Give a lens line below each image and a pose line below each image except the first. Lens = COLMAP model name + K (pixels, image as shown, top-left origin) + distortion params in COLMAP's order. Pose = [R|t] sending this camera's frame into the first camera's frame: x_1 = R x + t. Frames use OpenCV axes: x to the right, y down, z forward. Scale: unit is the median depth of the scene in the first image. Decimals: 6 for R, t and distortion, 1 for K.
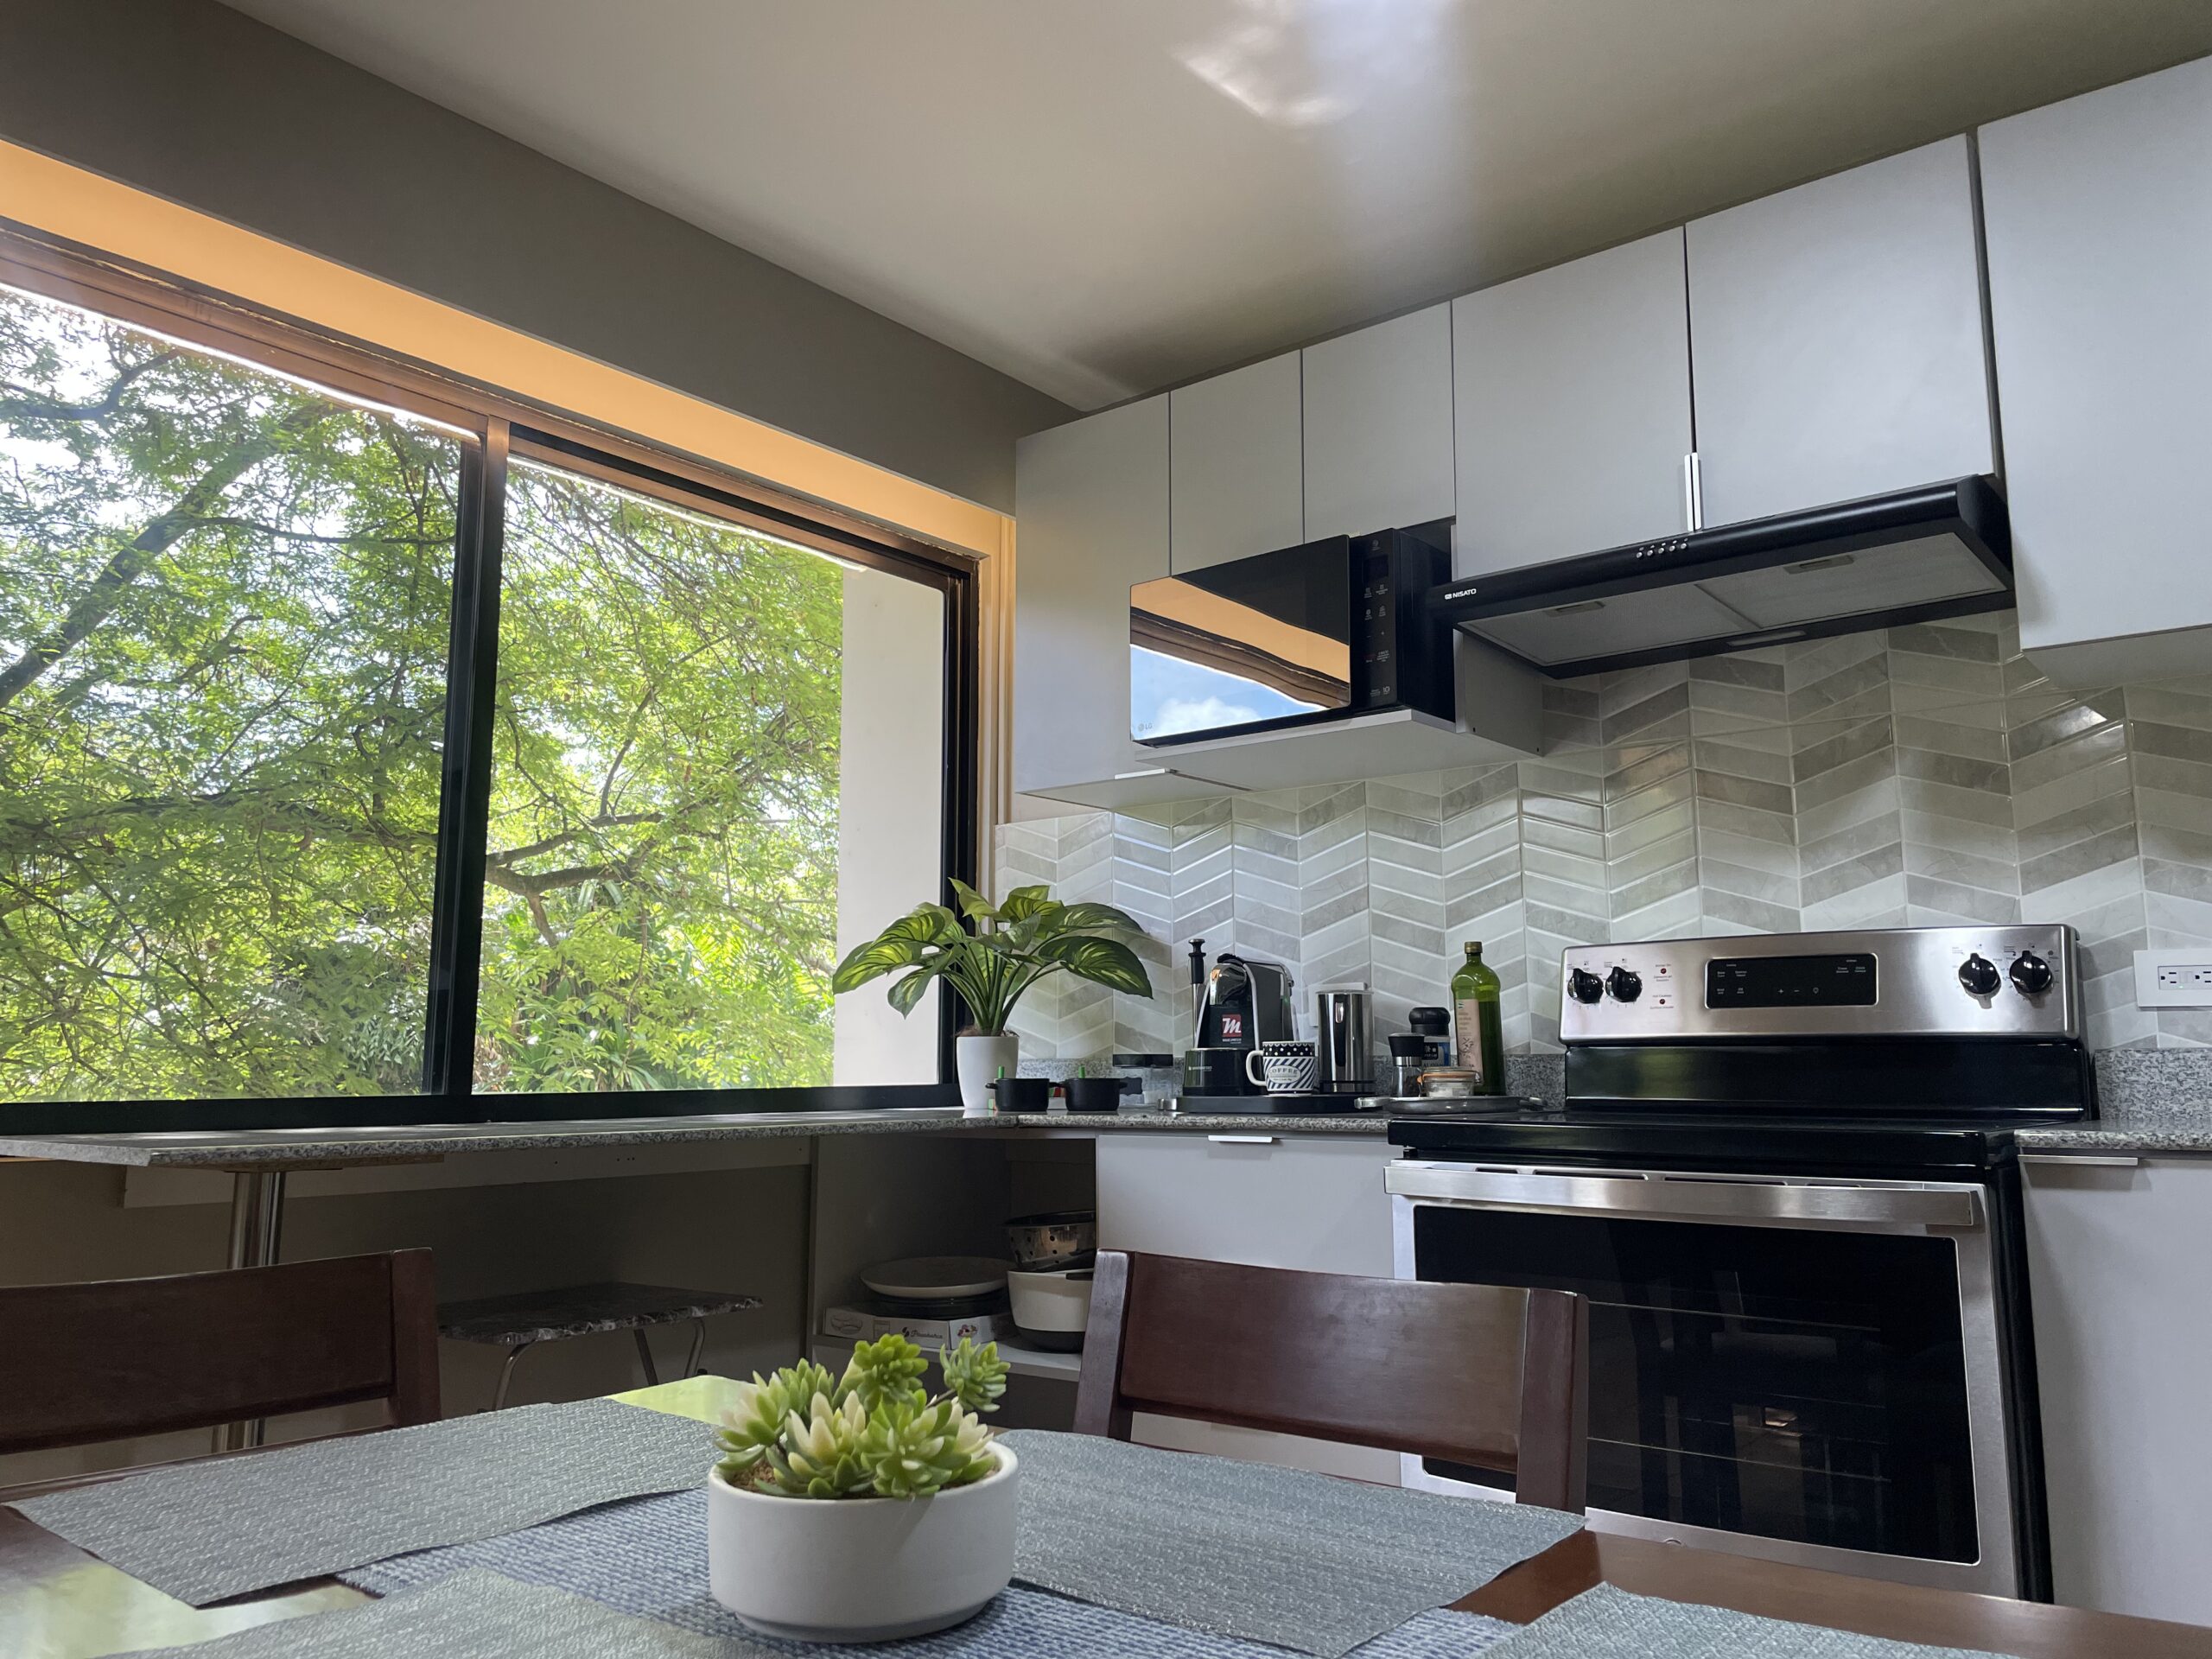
lens RADIAL K [[1670.4, 0, 1109.9], [0, 1670.4, 822.8], [0, 0, 1]] dist [0.062537, -0.053613]
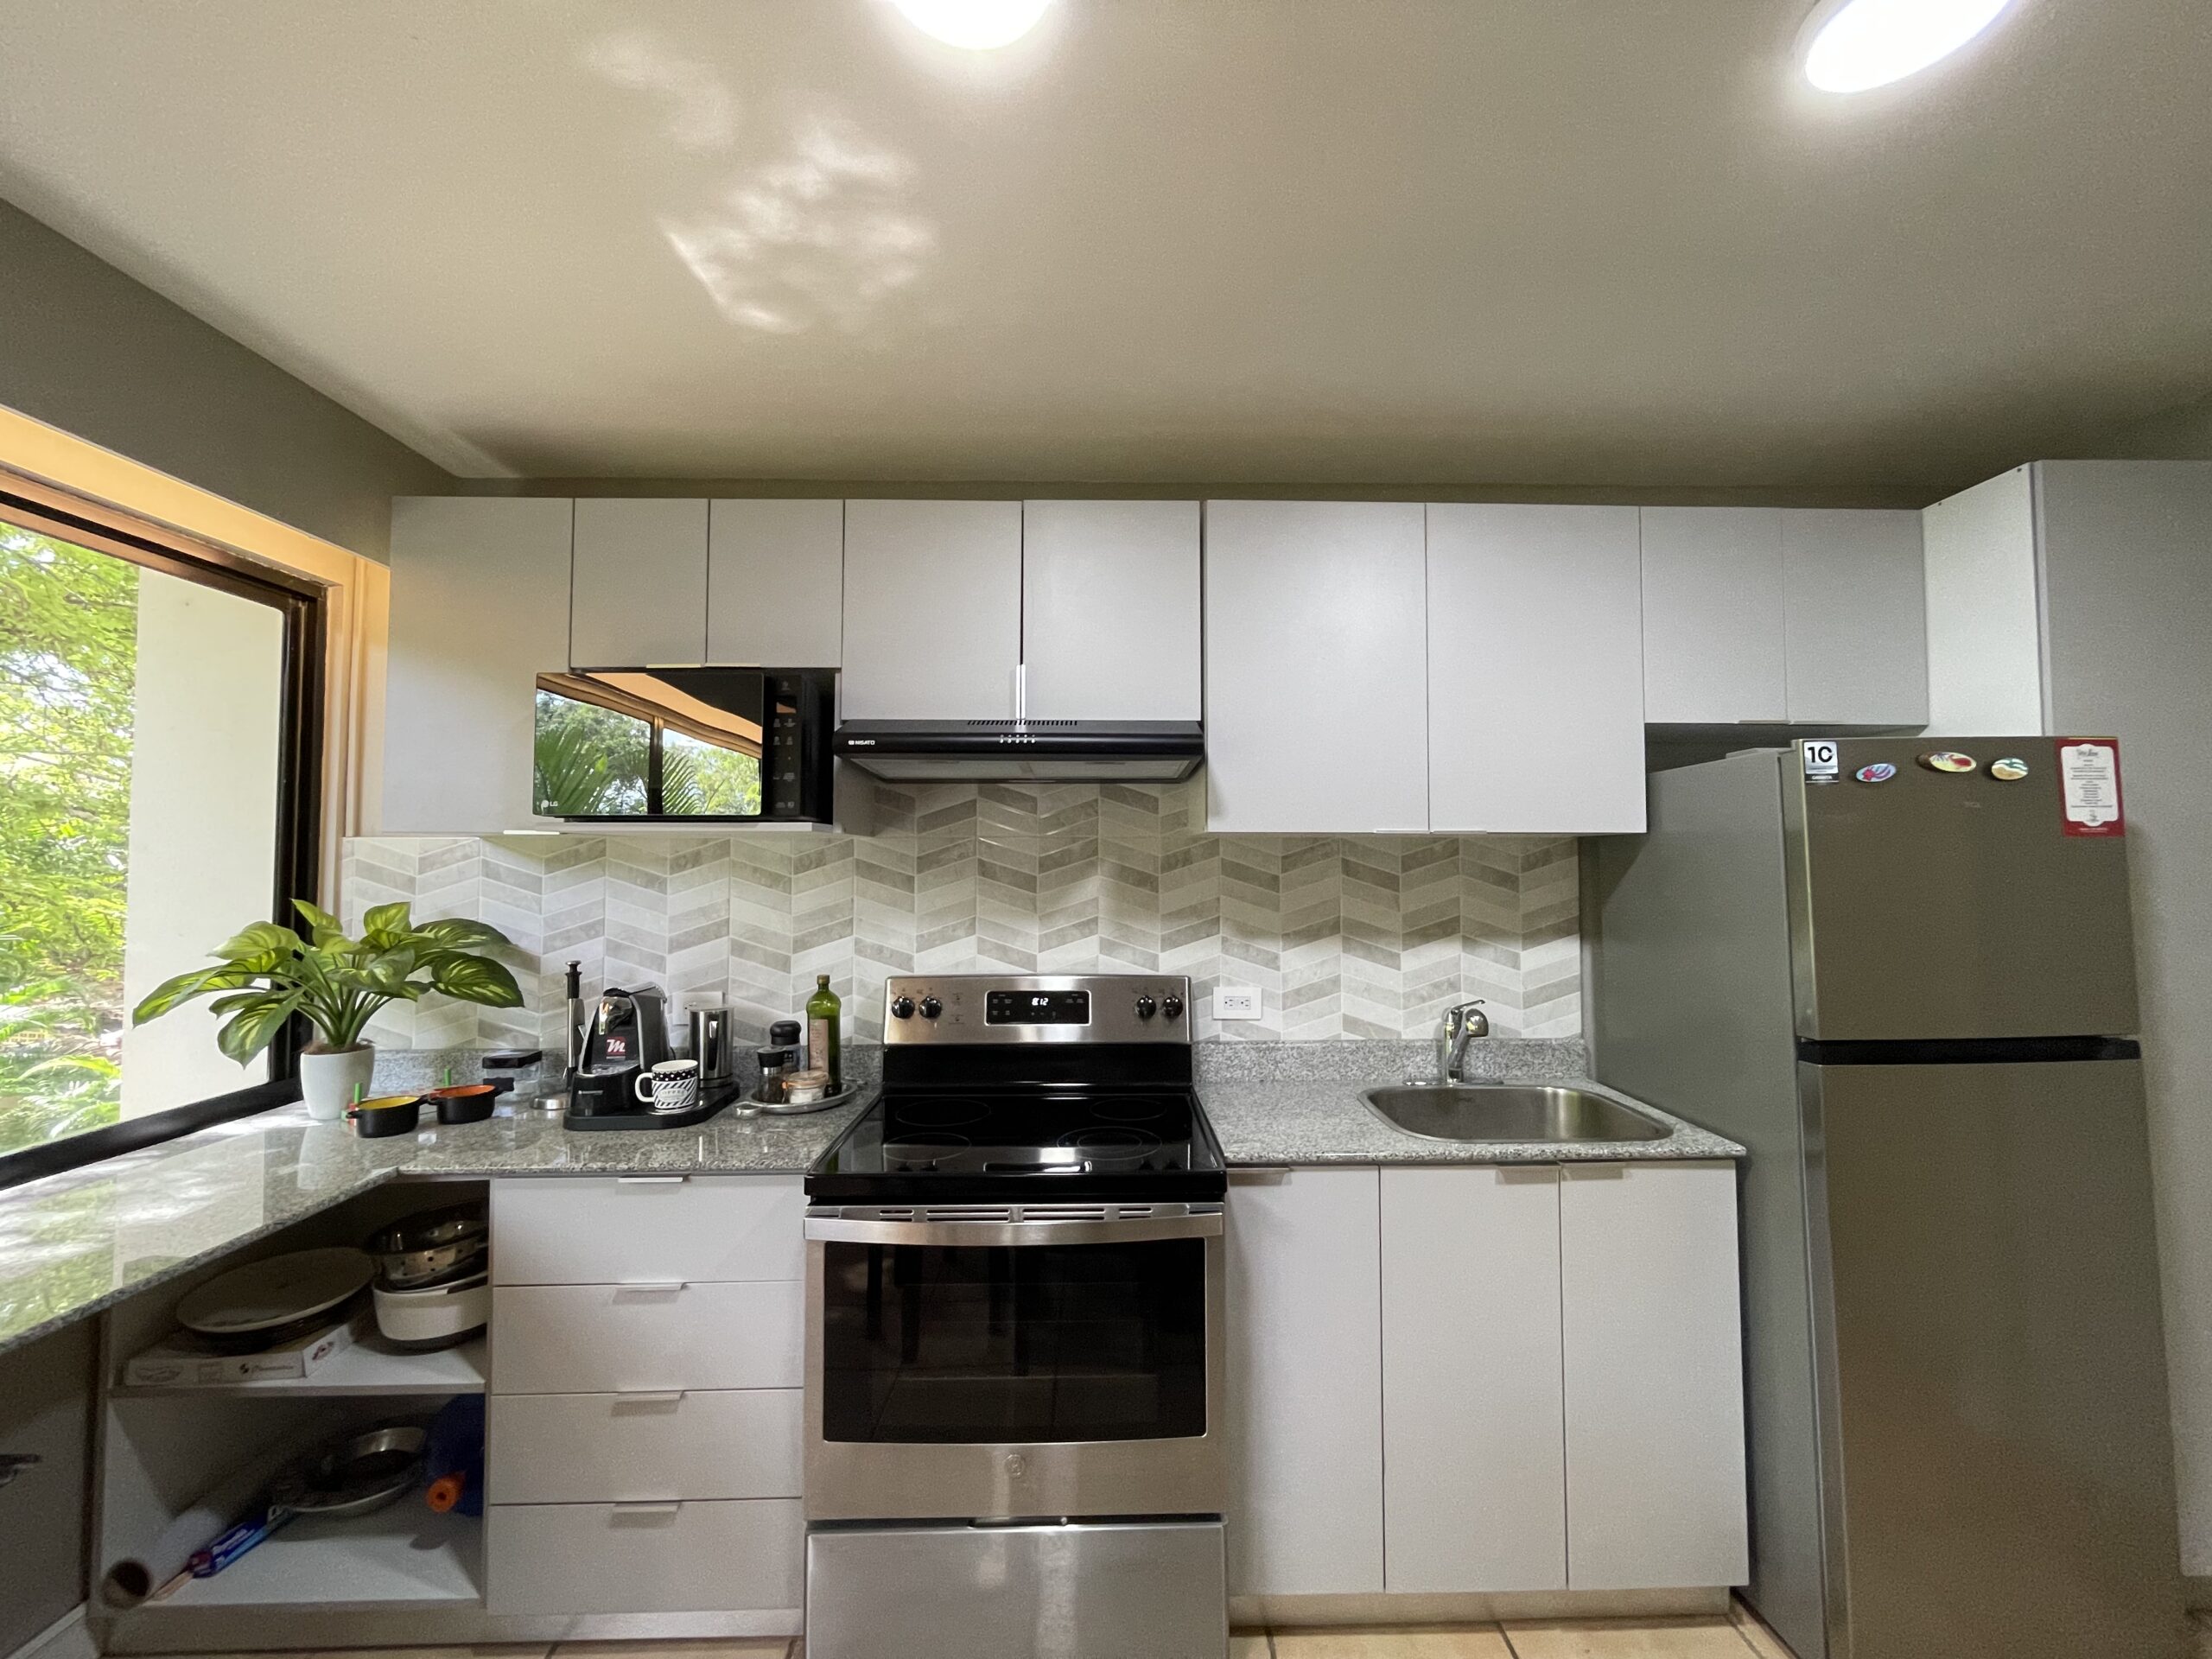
lens RADIAL K [[898.6, 0, 1109.0], [0, 898.6, 827.7], [0, 0, 1]] dist [-0.003302, 0.000144]
pose [[0.765005, 0.027140, 0.643453, -0.083463], [-0.094425, 0.993041, 0.070377, -0.125526], [-0.637065, -0.114597, 0.762244, 0.304959]]
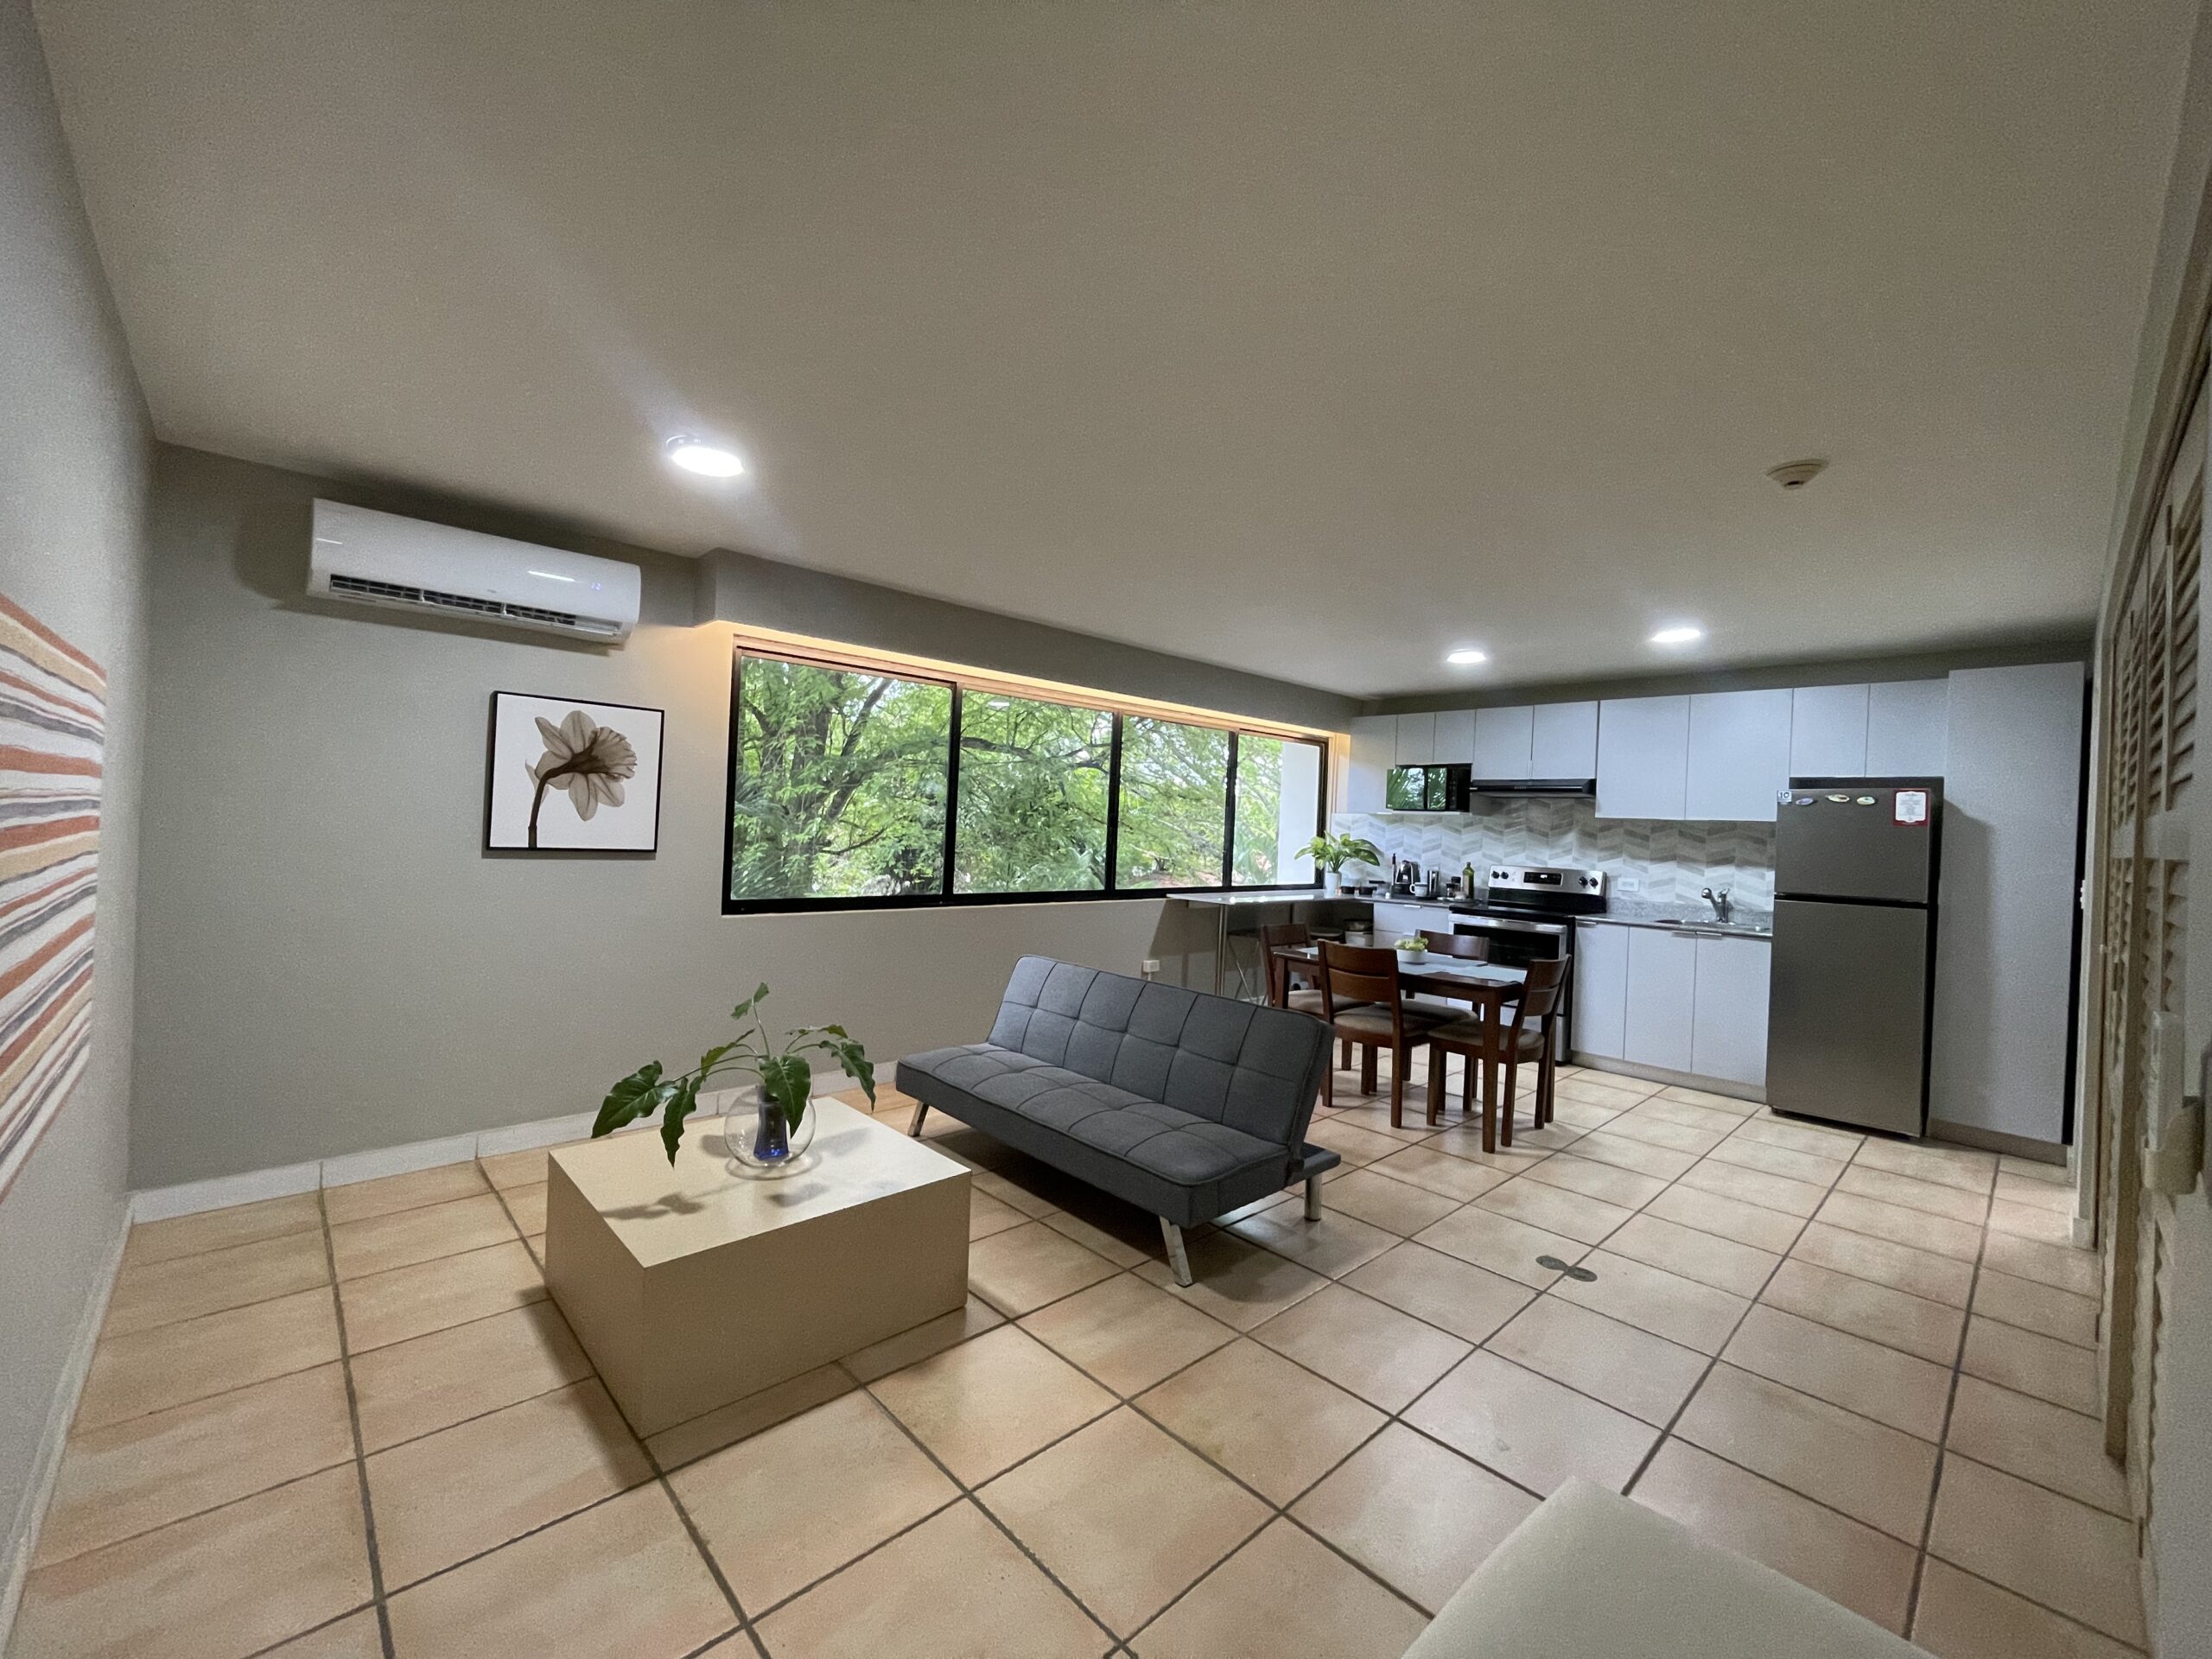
lens RADIAL K [[898.6, 0, 1110.6], [0, 898.6, 829.7], [0, 0, 1]] dist [-0.003302, 0.000144]
pose [[0.989965, 0.043633, -0.134407, -0.376107], [-0.023356, 0.988578, 0.148892, -0.326147], [0.139368, -0.144258, 0.979676, -1.329451]]
